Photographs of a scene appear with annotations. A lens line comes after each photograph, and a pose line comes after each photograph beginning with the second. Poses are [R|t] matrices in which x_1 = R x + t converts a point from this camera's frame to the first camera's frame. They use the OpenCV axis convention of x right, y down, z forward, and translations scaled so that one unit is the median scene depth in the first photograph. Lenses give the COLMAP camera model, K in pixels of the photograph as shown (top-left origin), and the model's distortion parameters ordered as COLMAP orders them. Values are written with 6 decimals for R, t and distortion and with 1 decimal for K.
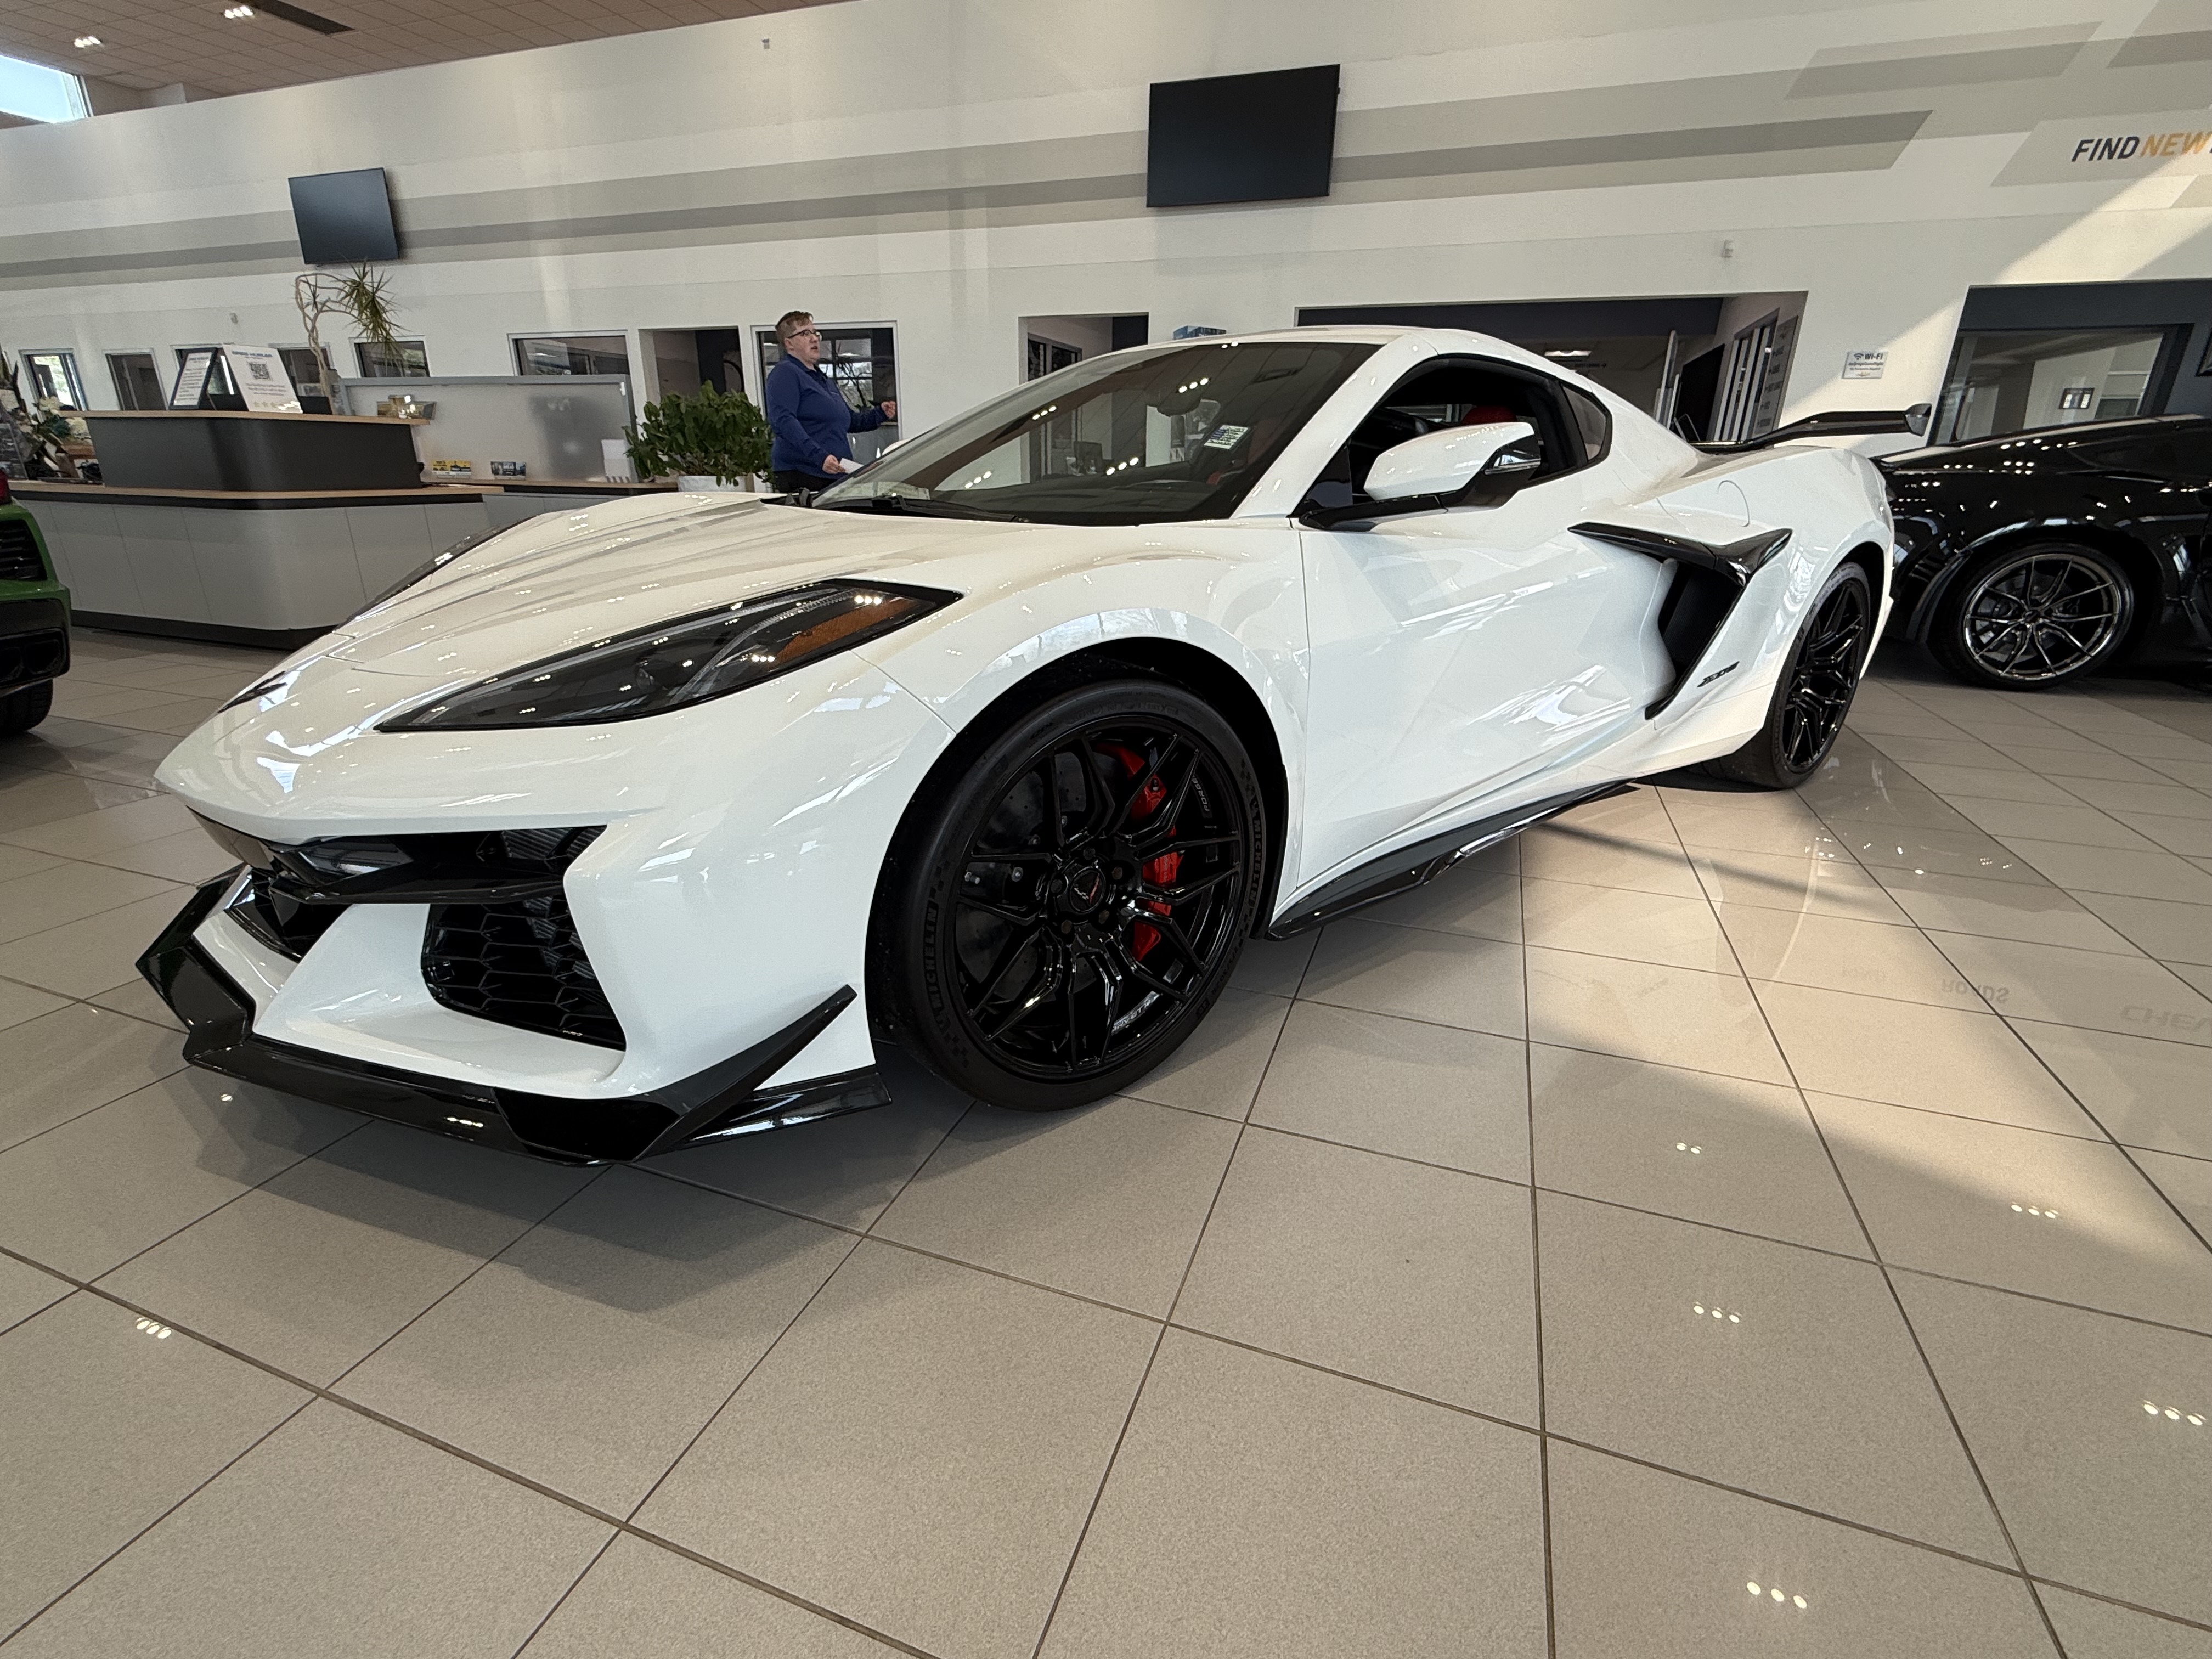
lens RADIAL K [[1023.9, 0, 1106.7], [0, 1023.9, 832.3], [0, 0, 1]] dist [0.000594, -0.000590]
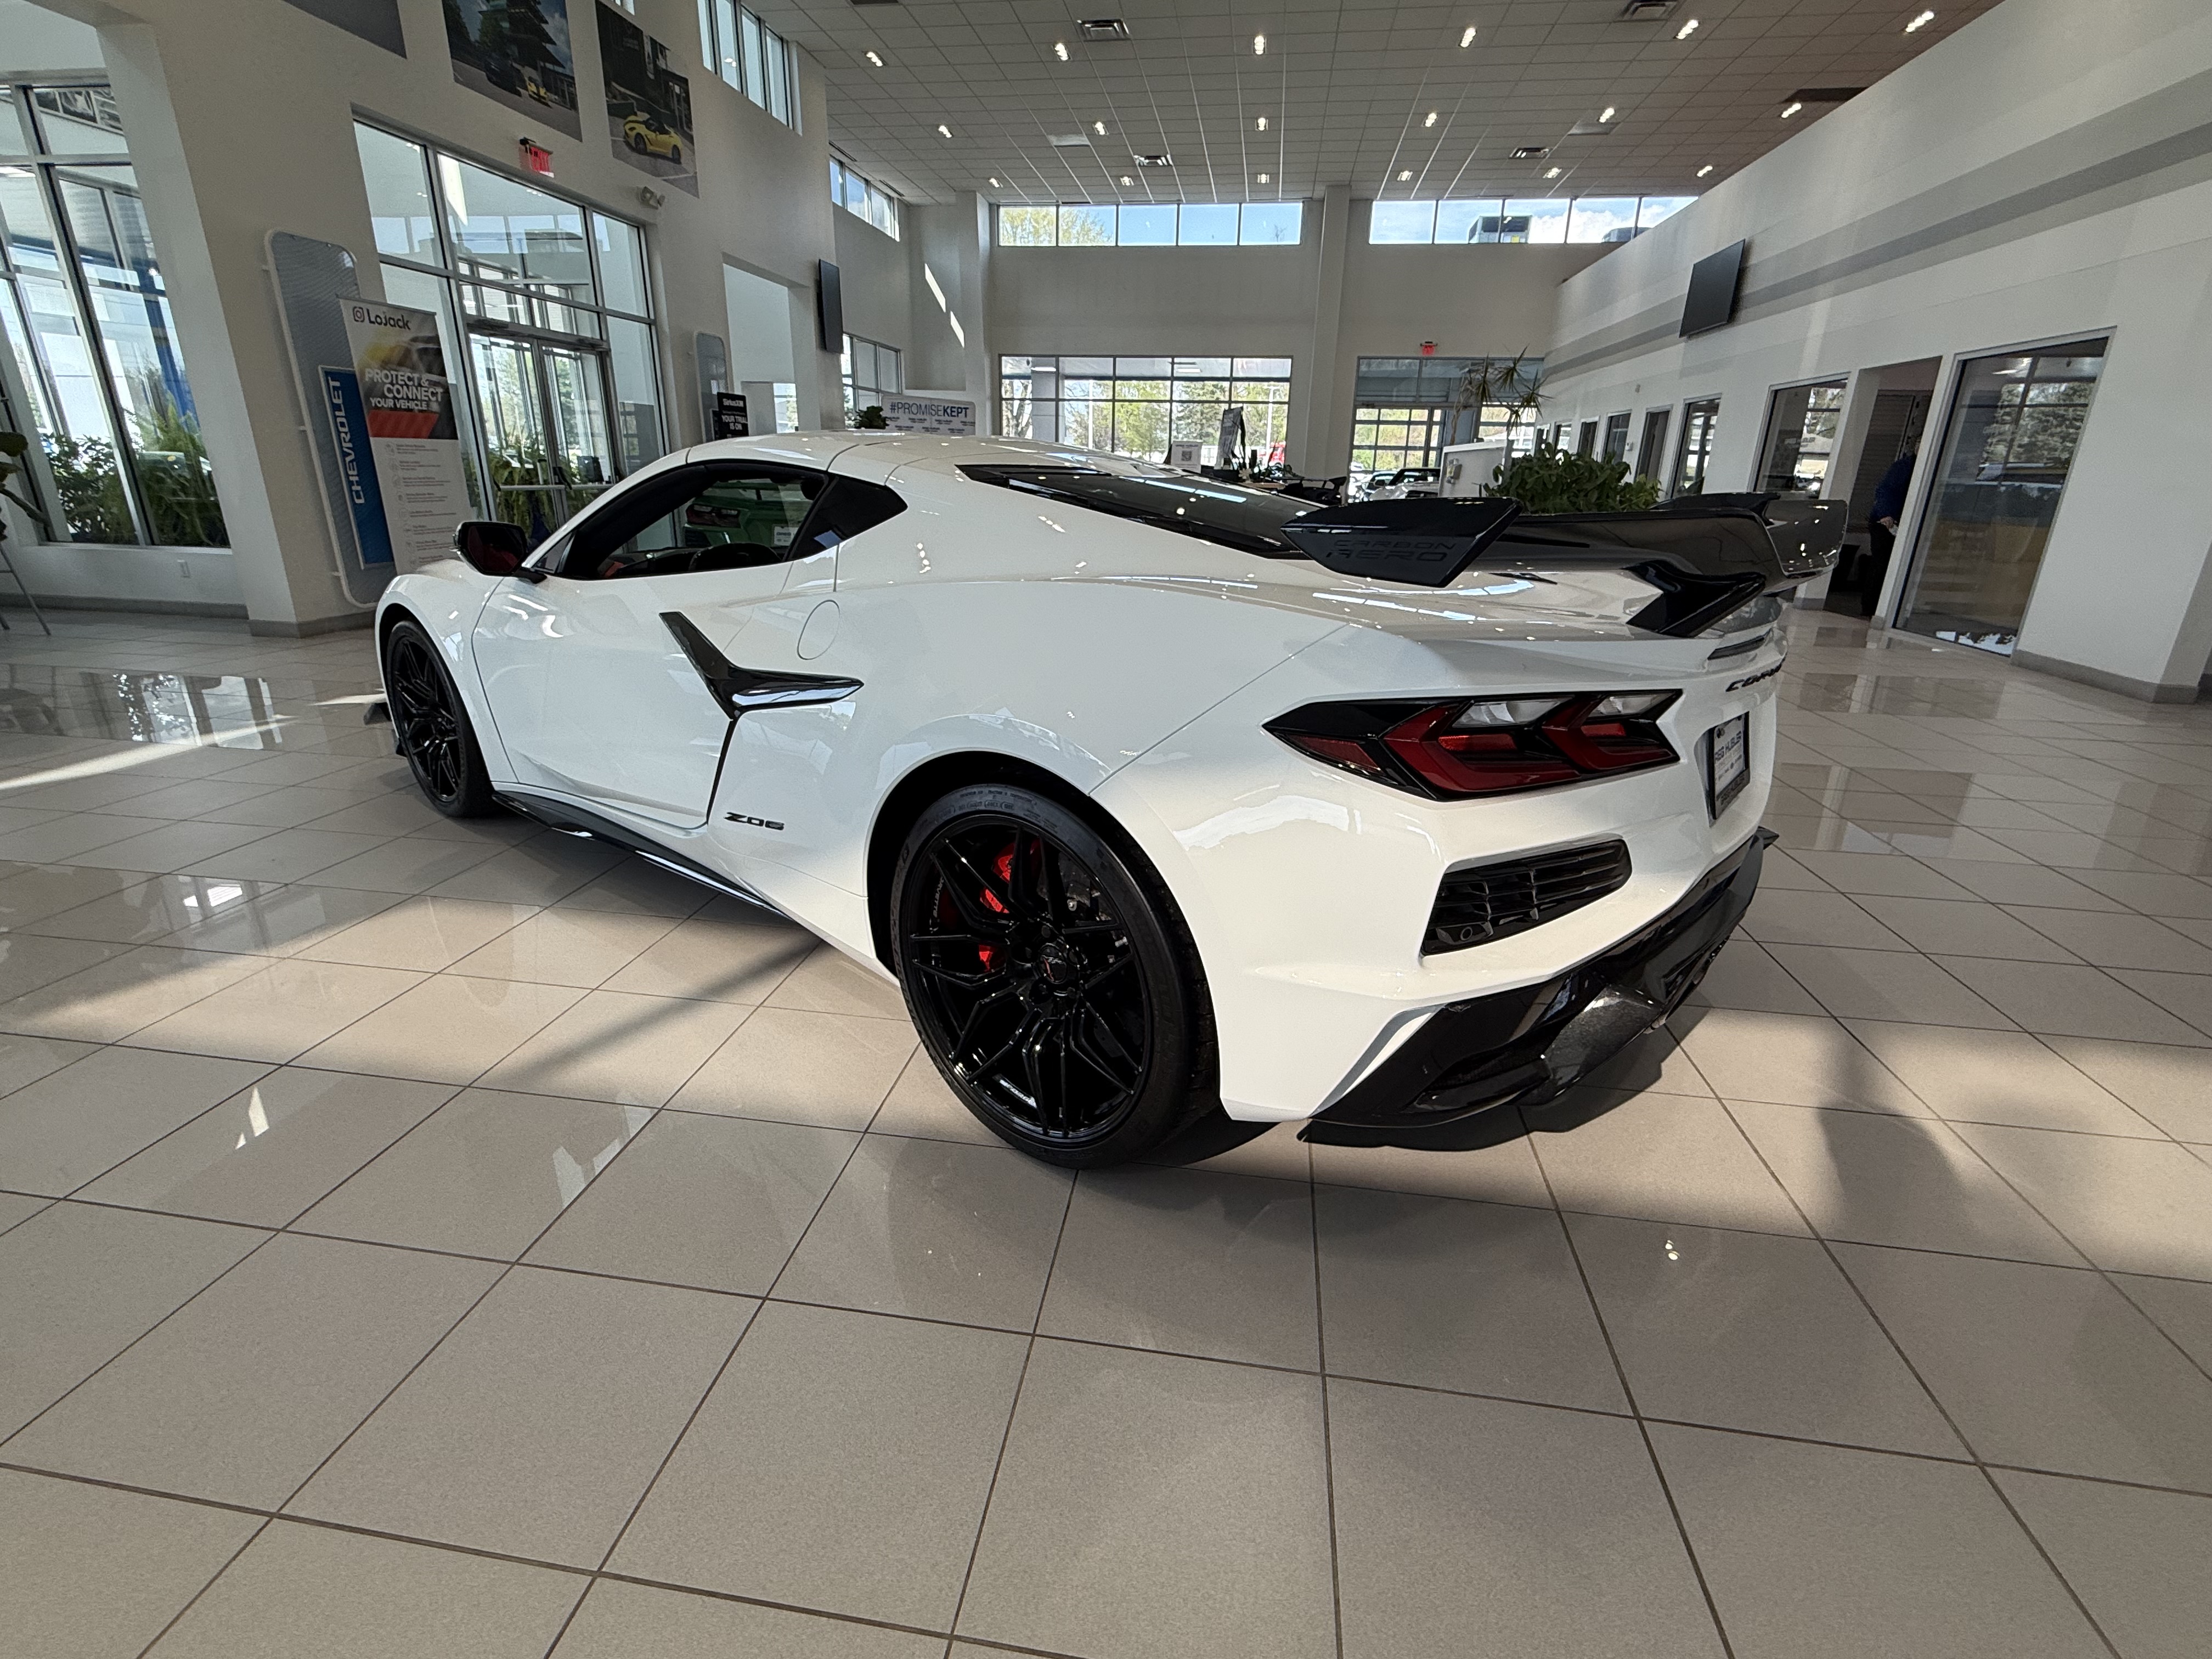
lens RADIAL K [[1023.9, 0, 1104.8], [0, 1023.9, 834.5], [0, 0, 1]] dist [0.000594, -0.000590]
pose [[0.197669, 0.320445, -0.926413, 0.454733], [-0.349758, 0.905913, 0.238726, -0.141150], [0.915749, 0.276832, 0.291149, 0.325299]]
